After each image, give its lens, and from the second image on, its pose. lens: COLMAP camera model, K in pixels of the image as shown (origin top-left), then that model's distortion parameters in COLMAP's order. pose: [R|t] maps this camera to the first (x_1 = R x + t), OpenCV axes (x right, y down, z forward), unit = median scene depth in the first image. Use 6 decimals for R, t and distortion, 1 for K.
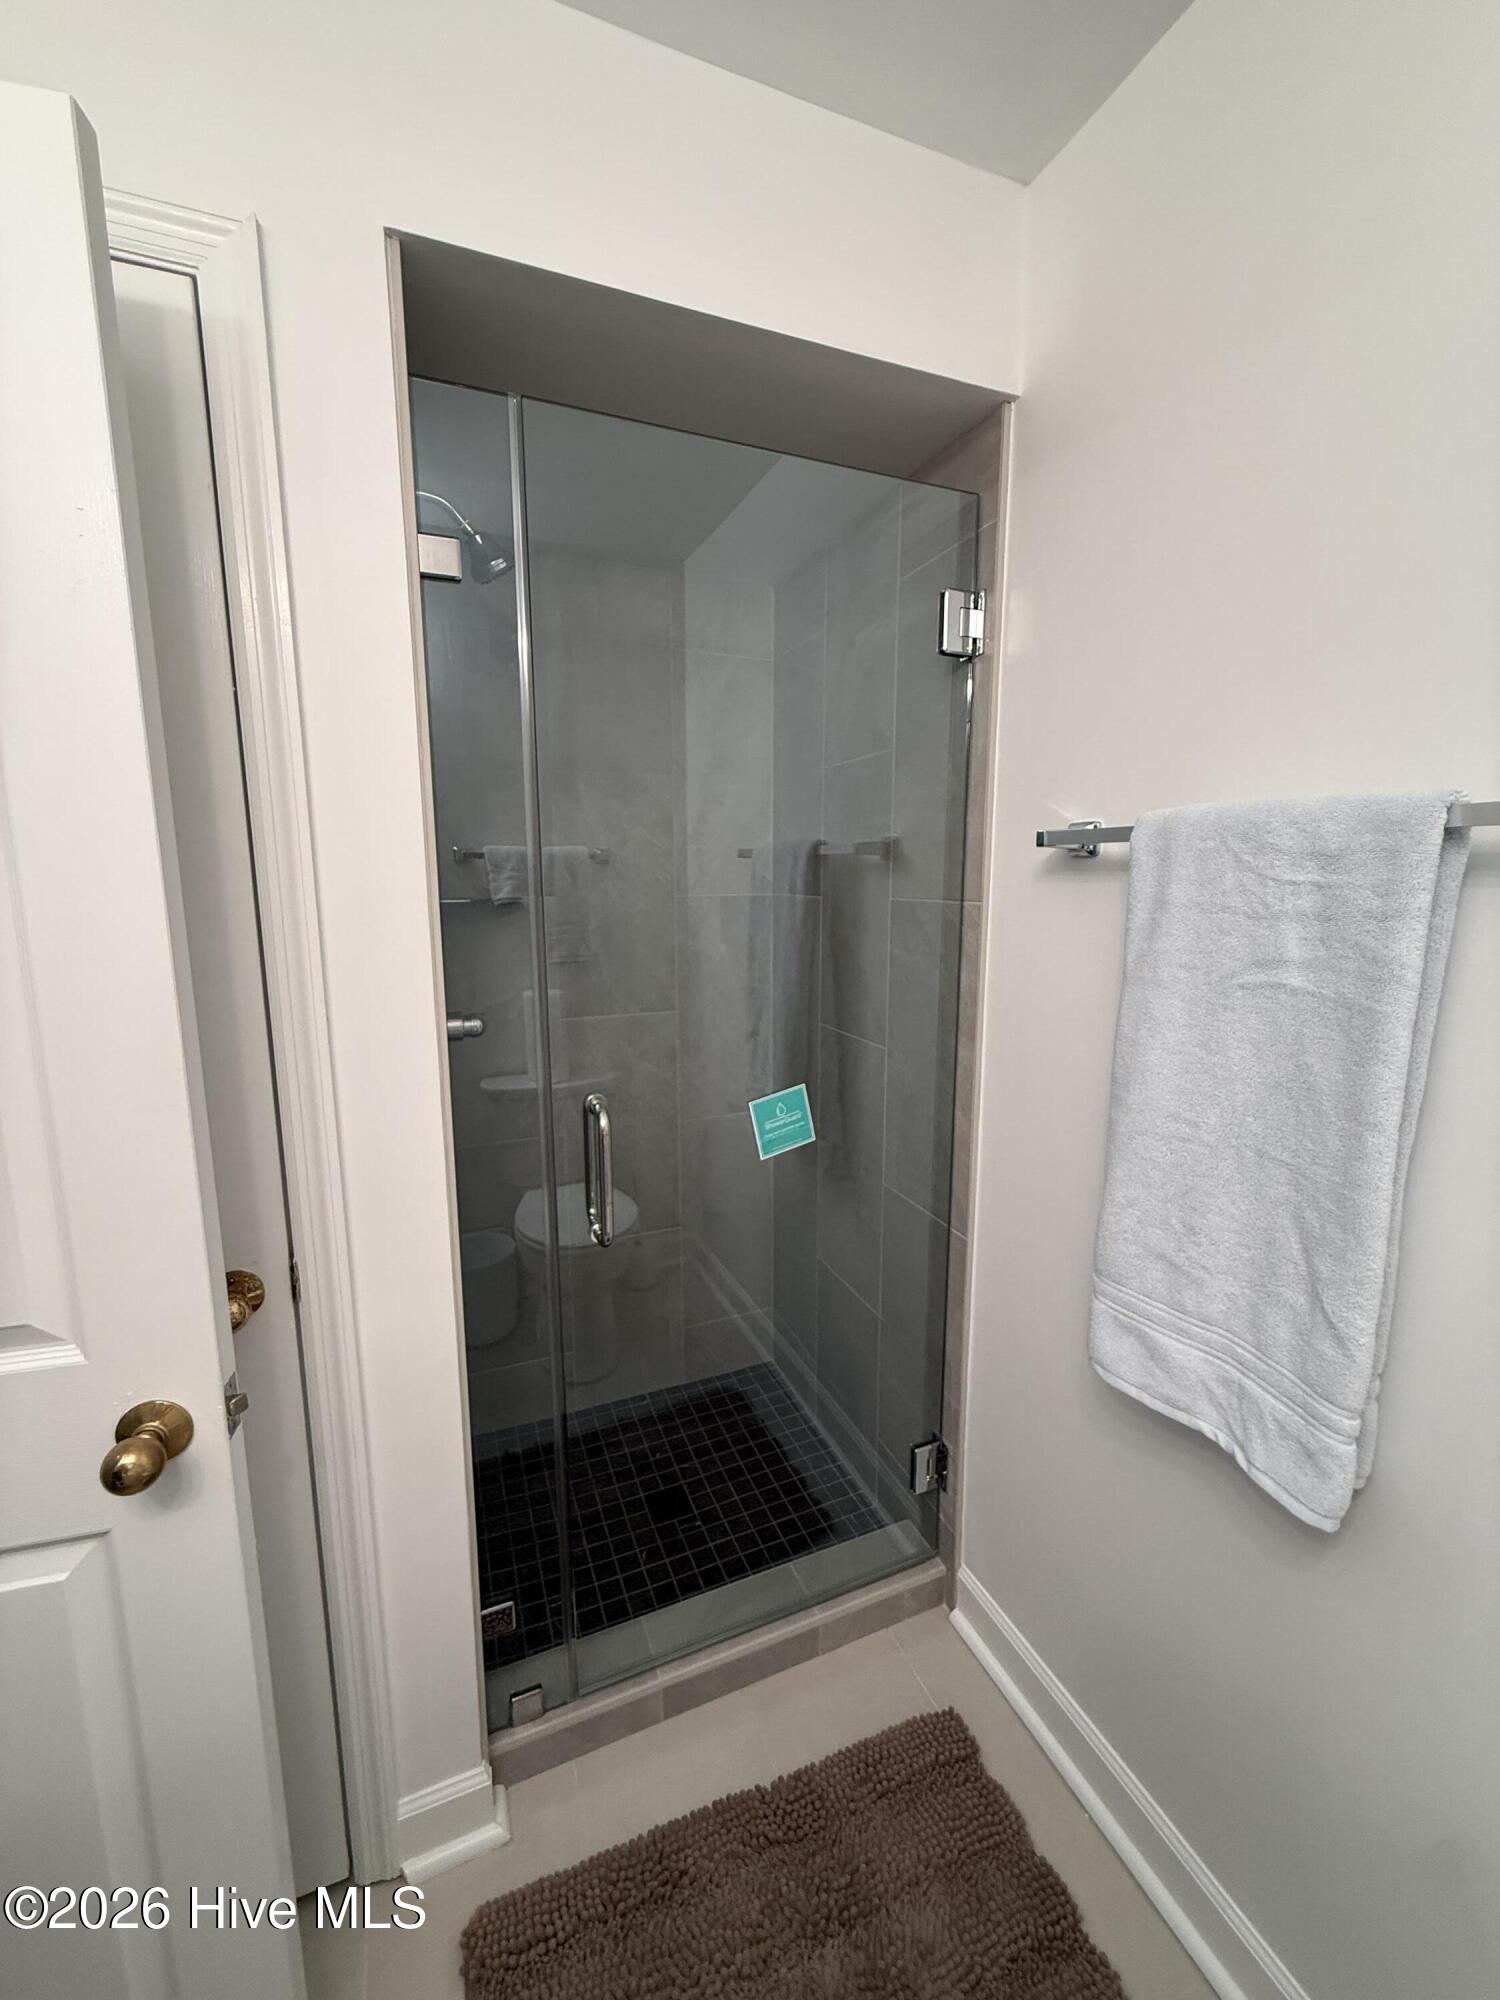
lens RADIAL K [[798.9, 0, 748.4], [0, 798.9, 1000.2], [0, 0, 1]] dist [0.008655, -0.000070]
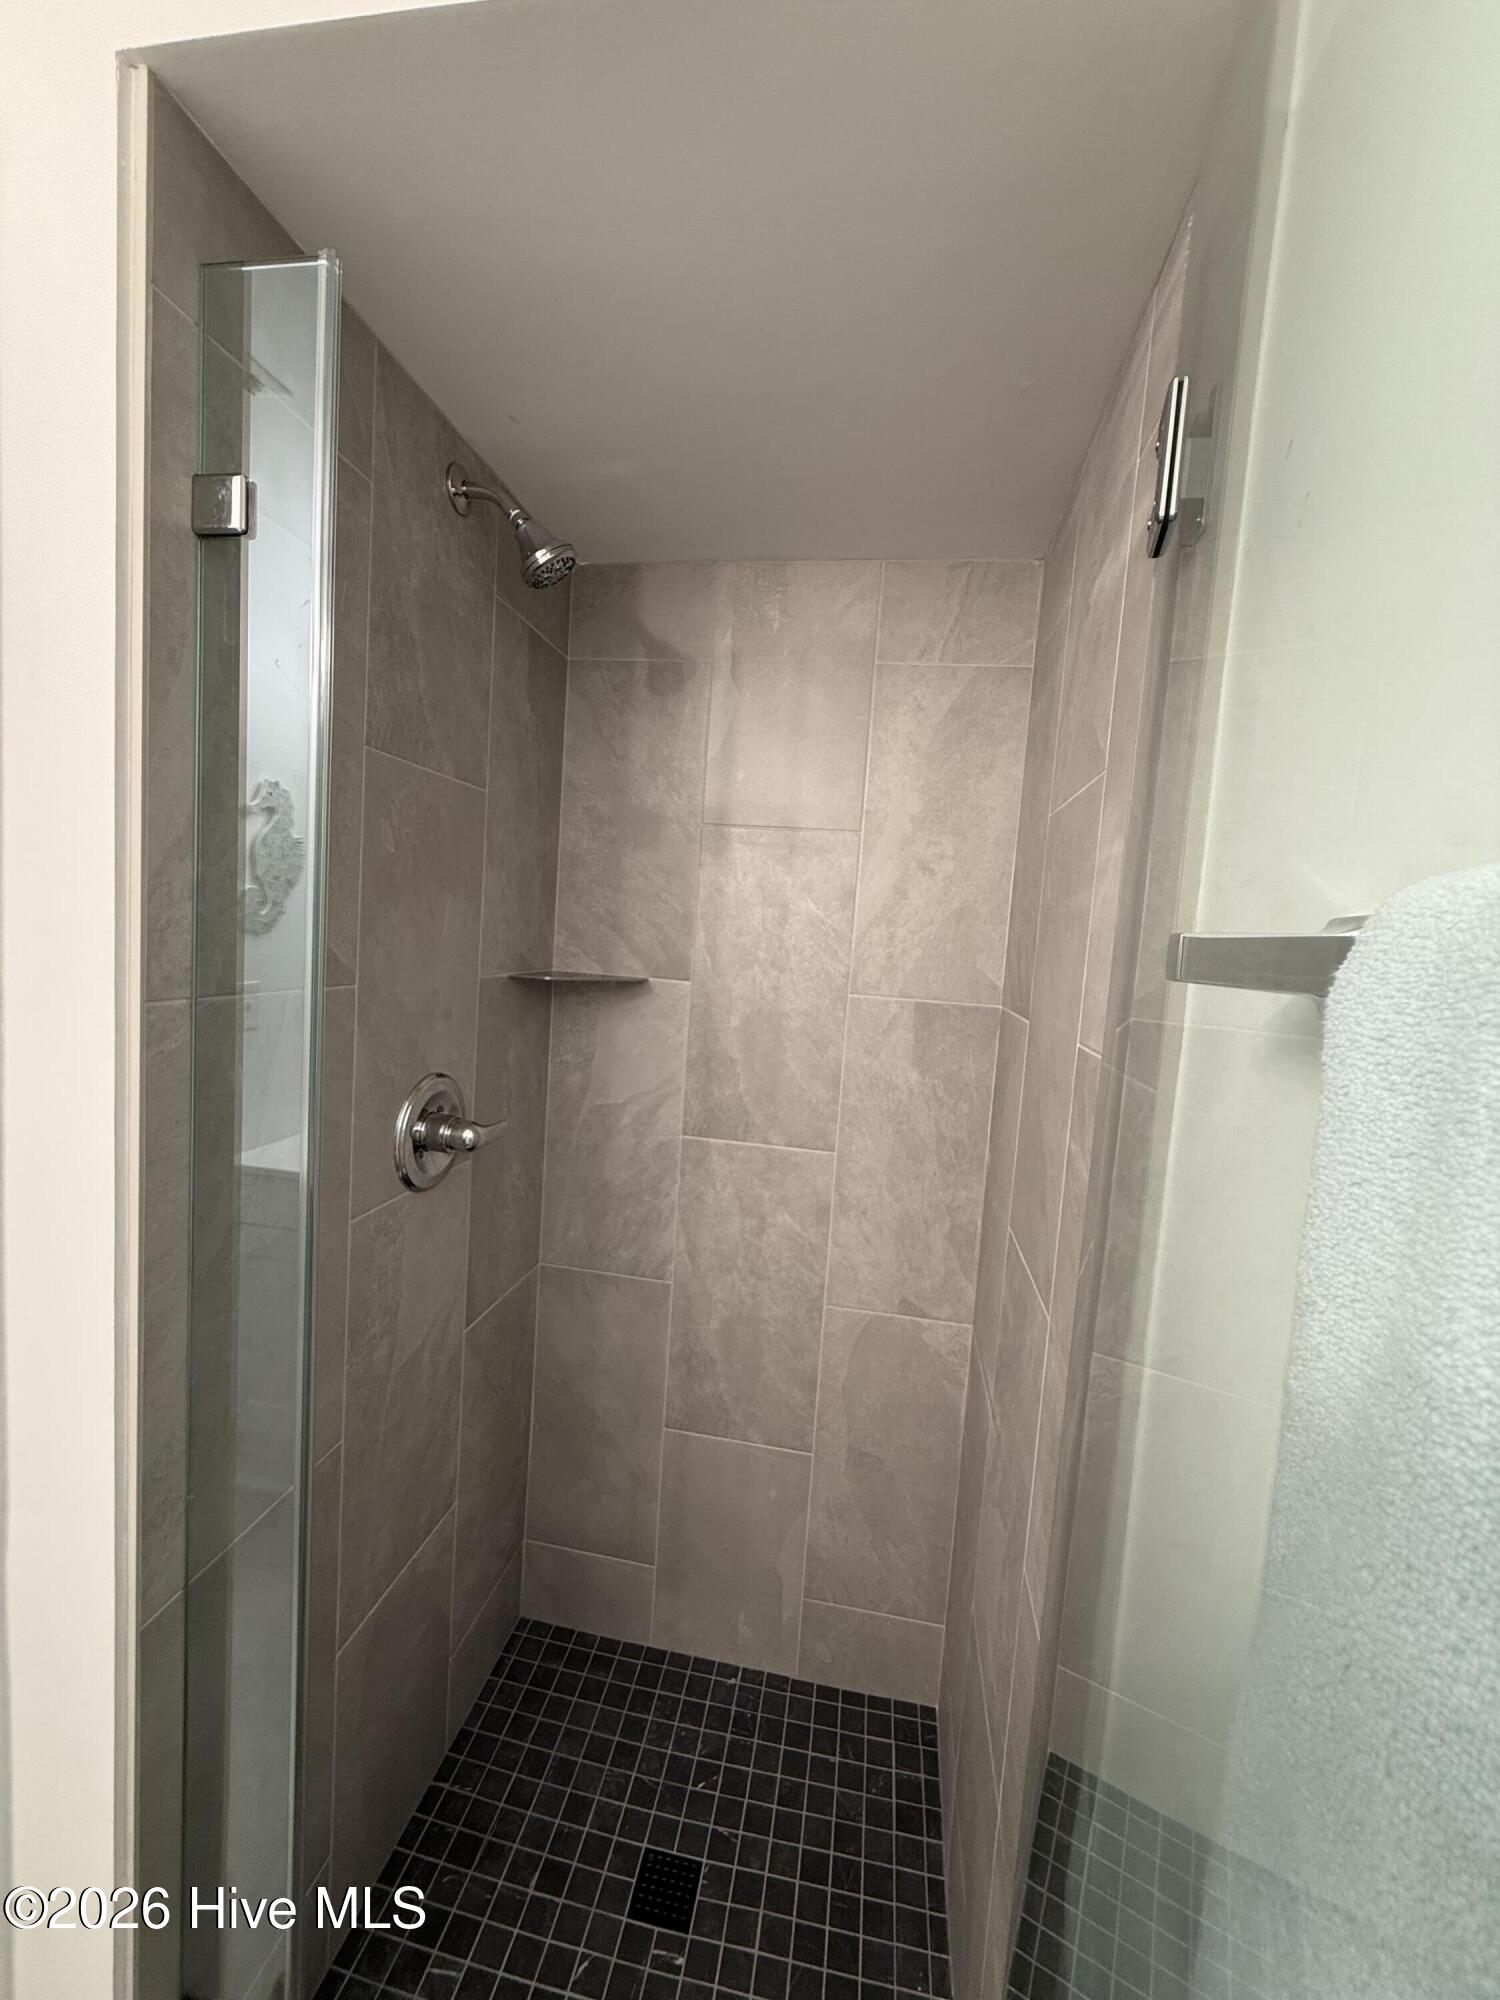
lens RADIAL K [[798.9, 0, 753.2], [0, 798.9, 1004.4], [0, 0, 1]] dist [0.008655, -0.000070]
pose [[0.842968, 0.105922, -0.527433, 0.691705], [-0.152737, 0.987202, -0.045858, -0.240494], [0.515825, 0.119215, 0.848358, 1.079372]]
